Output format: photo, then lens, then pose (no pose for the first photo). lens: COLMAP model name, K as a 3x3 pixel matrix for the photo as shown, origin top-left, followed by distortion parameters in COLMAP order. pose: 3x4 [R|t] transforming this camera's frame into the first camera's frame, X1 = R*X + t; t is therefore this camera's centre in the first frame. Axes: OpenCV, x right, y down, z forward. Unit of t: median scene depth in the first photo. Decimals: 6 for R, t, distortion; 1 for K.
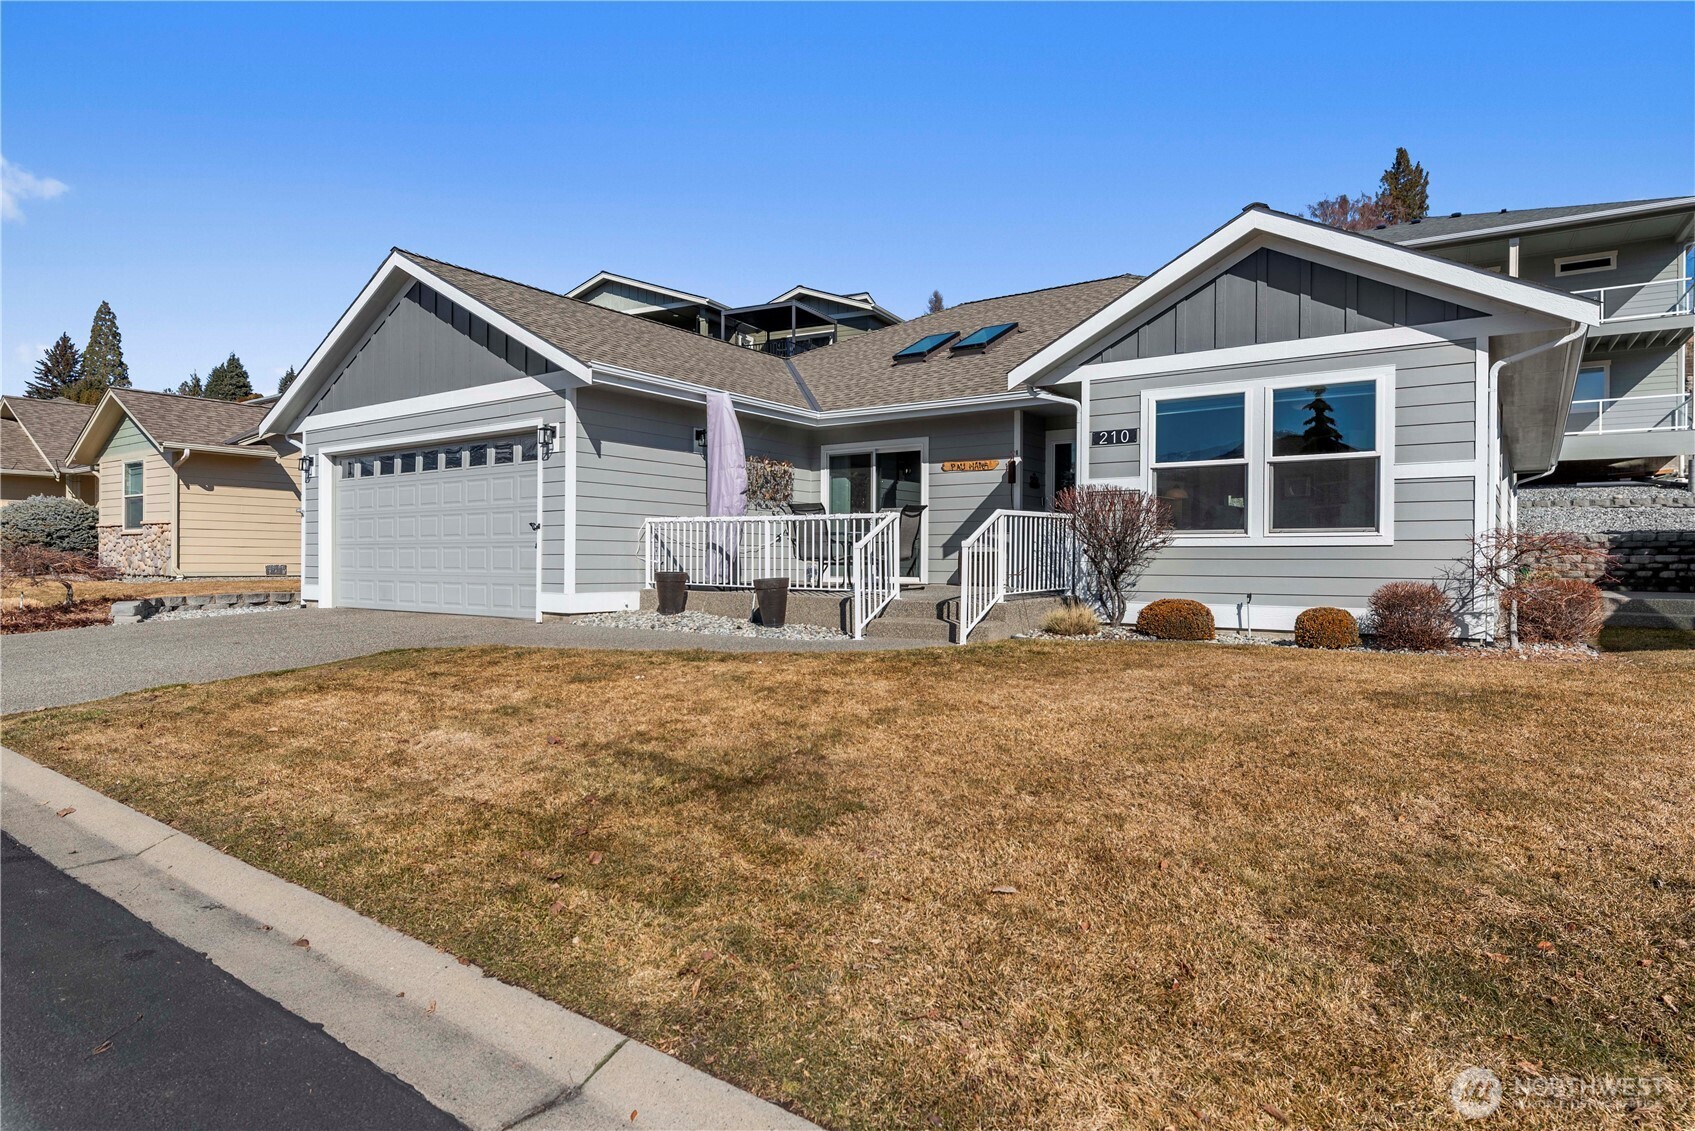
lens RADIAL K [[951.2, 0, 837.7], [0, 951.2, 553.0], [0, 0, 1]] dist [-0.006352, 0.003636]
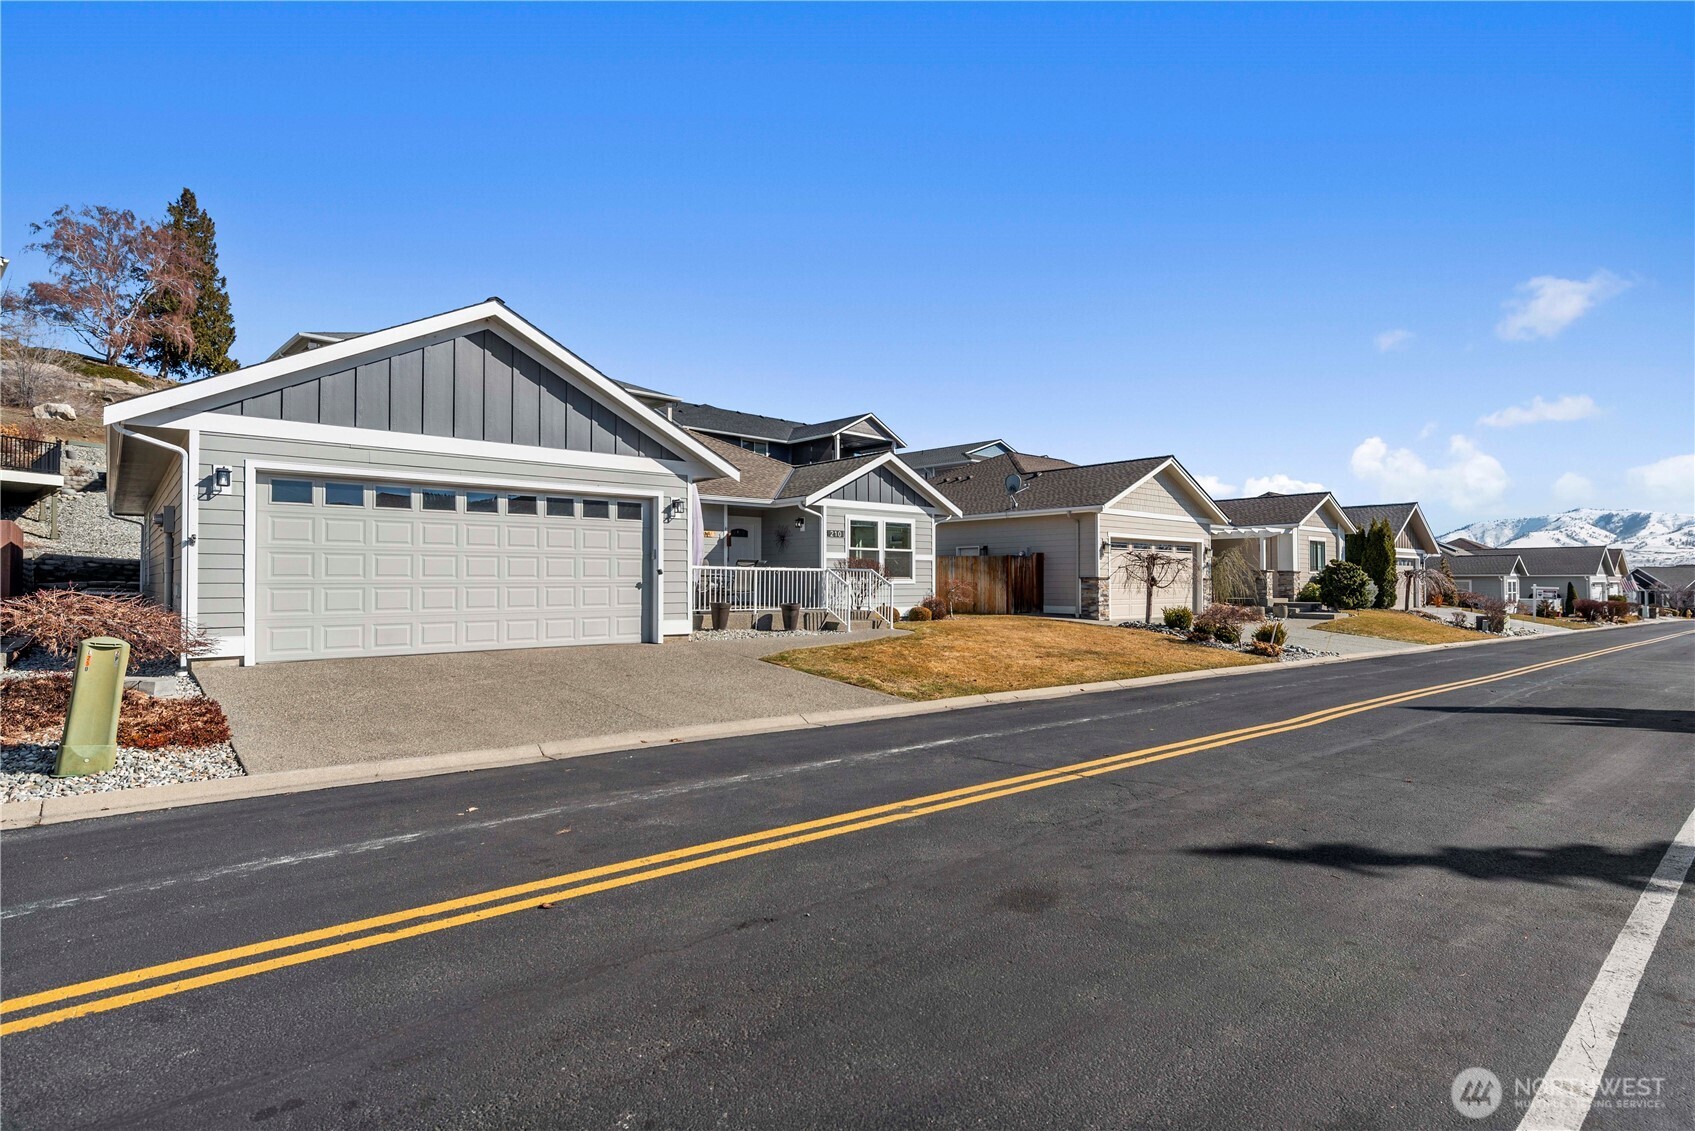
lens RADIAL K [[885.6, 0, 865.8], [0, 885.6, 561.9], [0, 0, 1]] dist [-0.003502, 0.000419]
pose [[0.202873, 0.015262, 0.979086, -1.486716], [-0.006133, 0.999879, -0.014315, -0.025719], [-0.979186, -0.003100, 0.202942, 0.460475]]
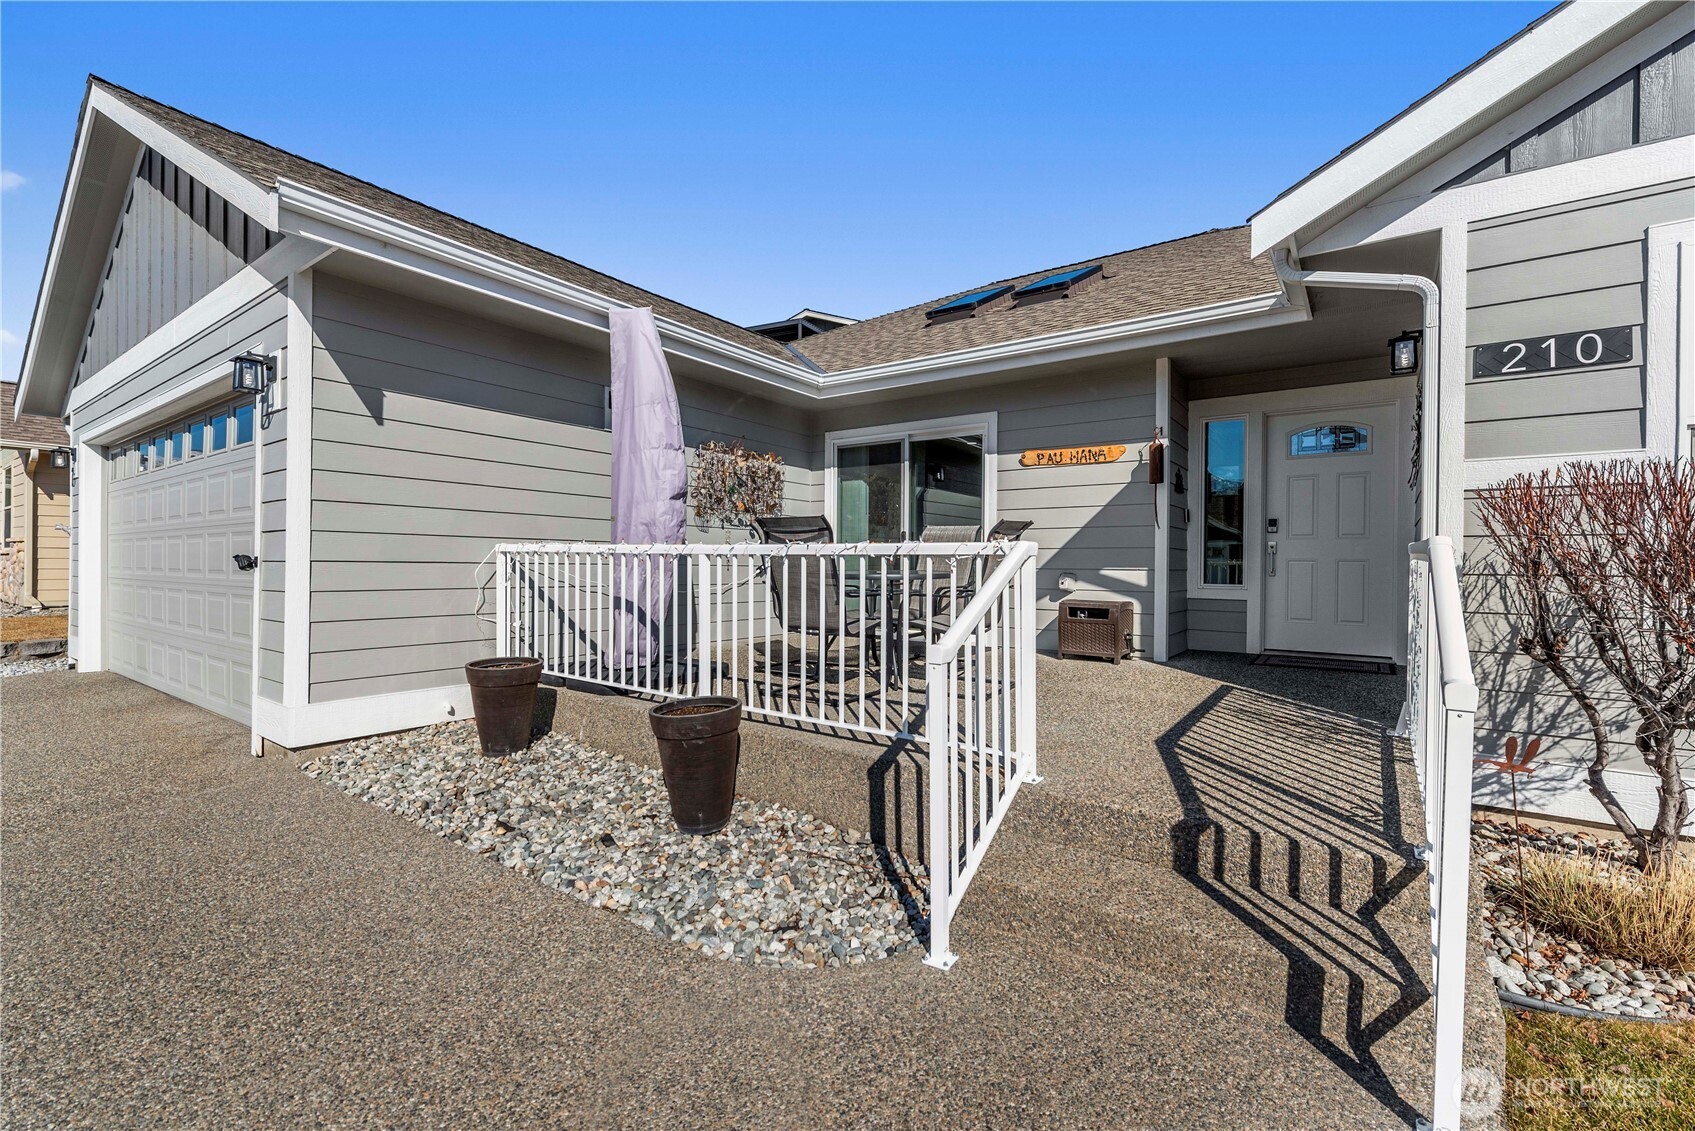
lens RADIAL K [[730.2, 0, 849.5], [0, 730.2, 558.8], [0, 0, 1]] dist [0.003643, -0.000096]
pose [[0.999908, 0.001450, 0.013469, -0.009012], [-0.001468, 0.999998, 0.001335, -0.030860], [-0.013467, -0.001355, 0.999908, 0.613254]]
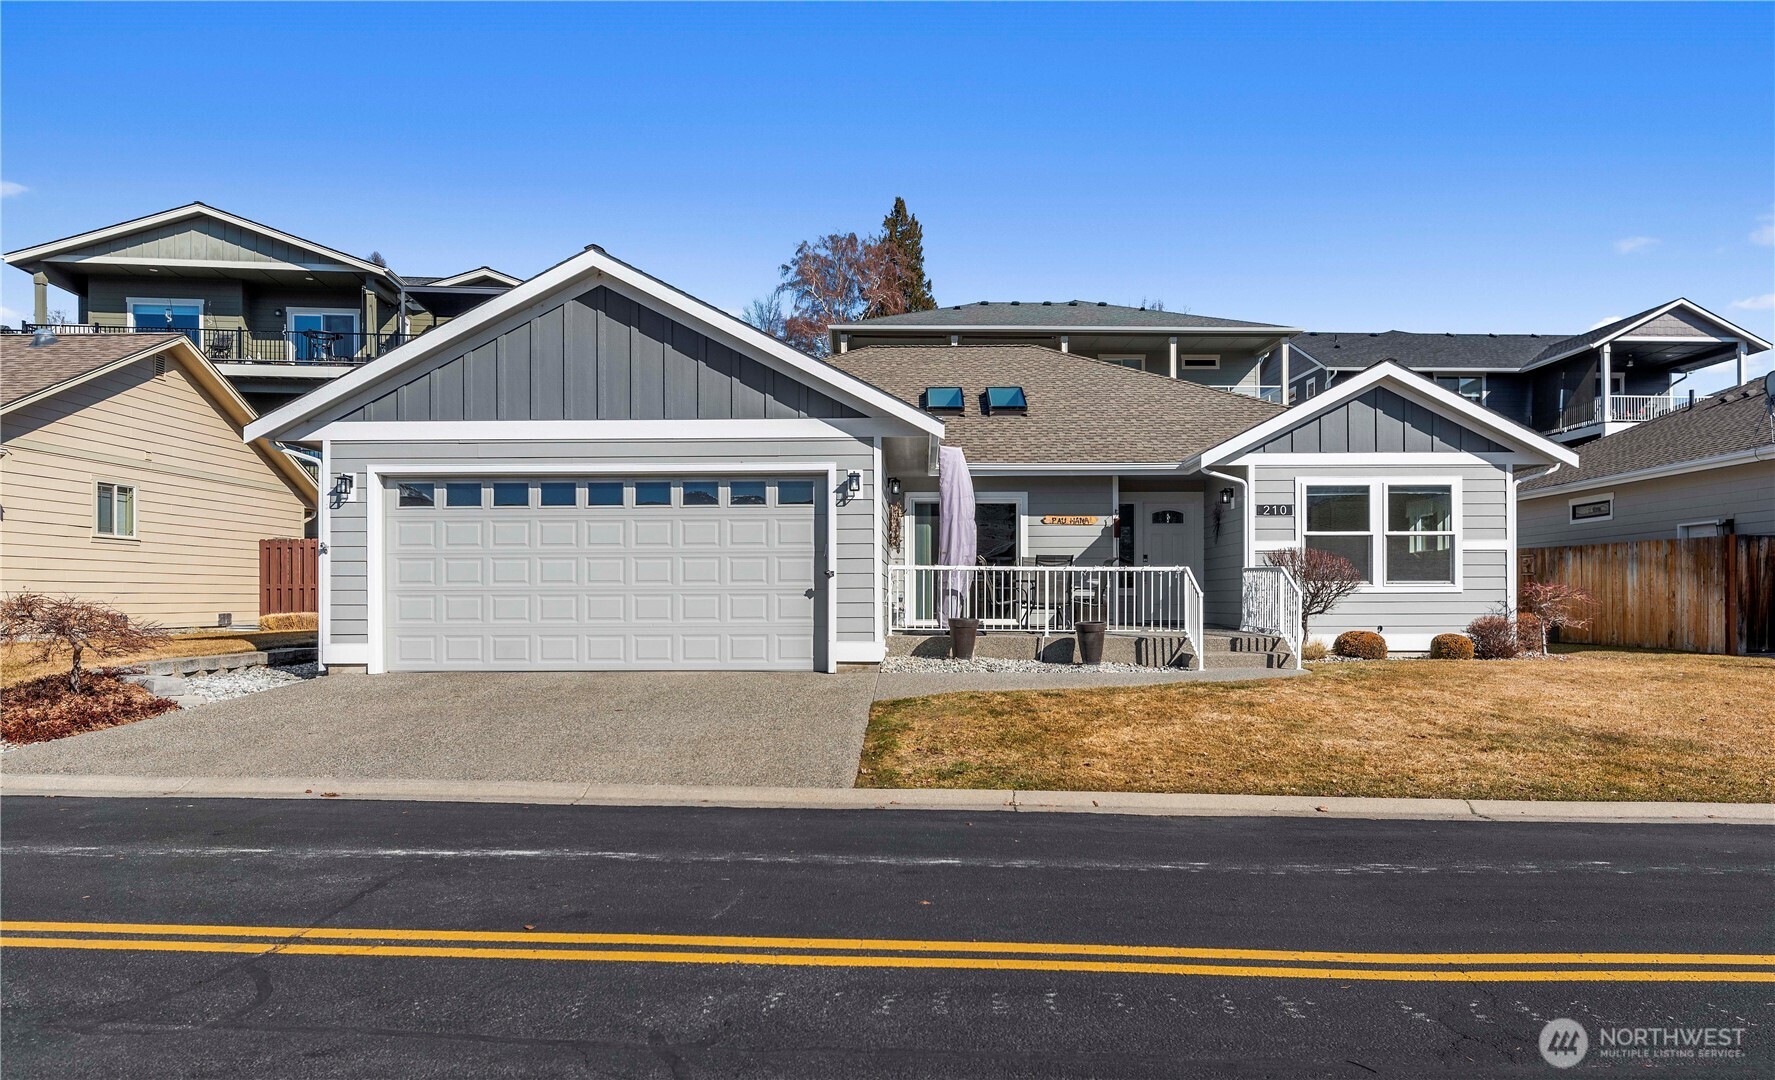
lens RADIAL K [[1108.7, 0, 869.1], [0, 1108.7, 587.4], [0, 0, 1]] dist [-0.005452, 0.002526]
pose [[0.825002, -0.004573, 0.565111, -0.926699], [0.001500, 0.999981, 0.005902, -0.021405], [-0.565127, -0.004022, 0.824994, 0.040468]]
